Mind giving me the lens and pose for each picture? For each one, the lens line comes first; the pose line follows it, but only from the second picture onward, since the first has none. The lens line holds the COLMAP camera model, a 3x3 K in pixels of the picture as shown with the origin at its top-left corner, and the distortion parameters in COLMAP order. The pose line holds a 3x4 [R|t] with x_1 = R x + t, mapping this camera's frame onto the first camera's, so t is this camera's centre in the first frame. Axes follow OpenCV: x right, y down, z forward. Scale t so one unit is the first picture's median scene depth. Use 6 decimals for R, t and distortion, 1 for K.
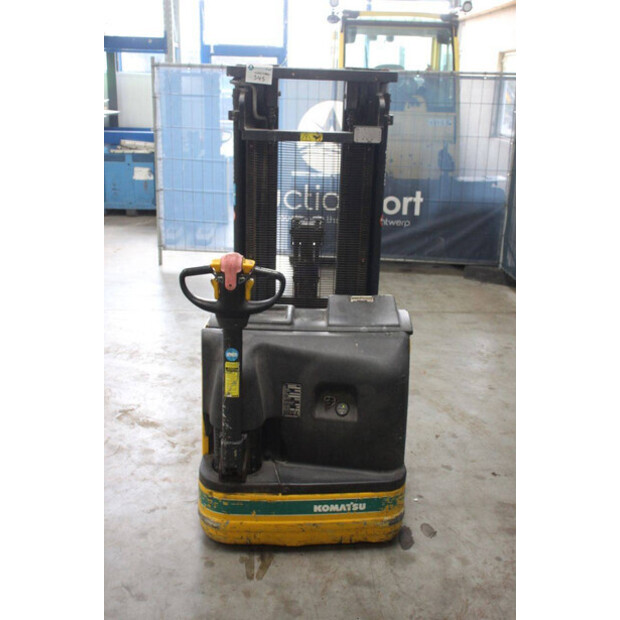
lens RADIAL K [[727.2, 0, 316.4], [0, 727.2, 310.2], [0, 0, 1]] dist [-0.005578, 0.000000]
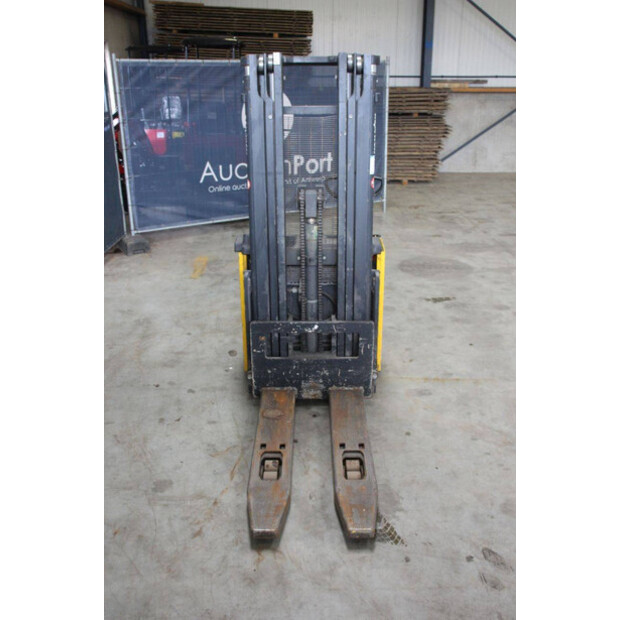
lens RADIAL K [[617.3, 0, 309.4], [0, 617.3, 314.1], [0, 0, 1]] dist [-0.065309, 0.000000]
pose [[-0.999410, -0.029746, 0.017171, -0.037161], [-0.012530, 0.781237, 0.624109, -0.652508], [-0.031979, 0.623525, -0.781149, 2.136056]]
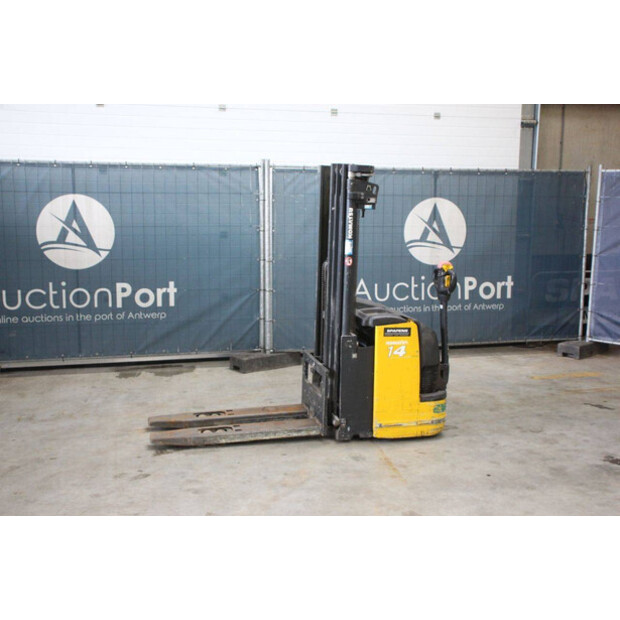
lens RADIAL K [[757.1, 0, 309.5], [0, 757.1, 307.1], [0, 0, 1]] dist [0.000743, 0.000000]
pose [[-0.207454, -0.173662, 0.962707, -1.789363], [0.276308, 0.933642, 0.227961, -0.467457], [-0.938412, 0.313295, -0.145704, 1.483971]]
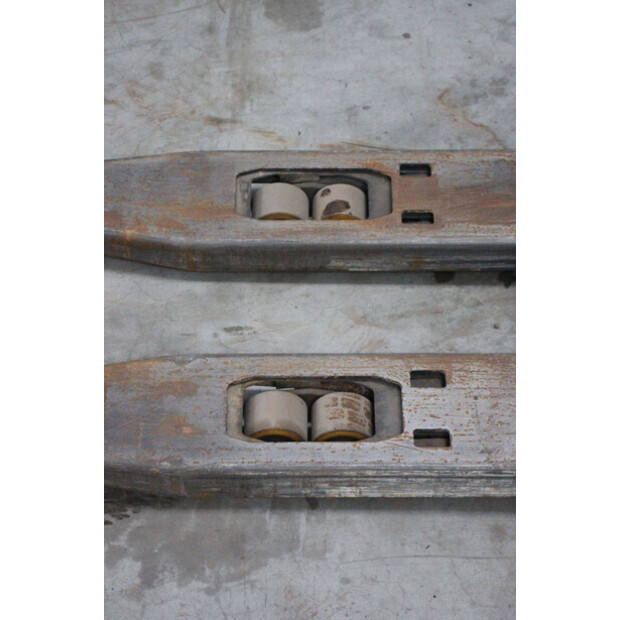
lens RADIAL K [[1455.6, 0, 313.4], [0, 1455.6, 305.6], [0, 0, 1]] dist [0.434516, 0.000000]
pose [[0.022972, -0.799065, 0.600806, -0.456353], [0.277775, 0.582403, 0.763968, -0.388856], [-0.960372, 0.149339, 0.235339, 1.361253]]
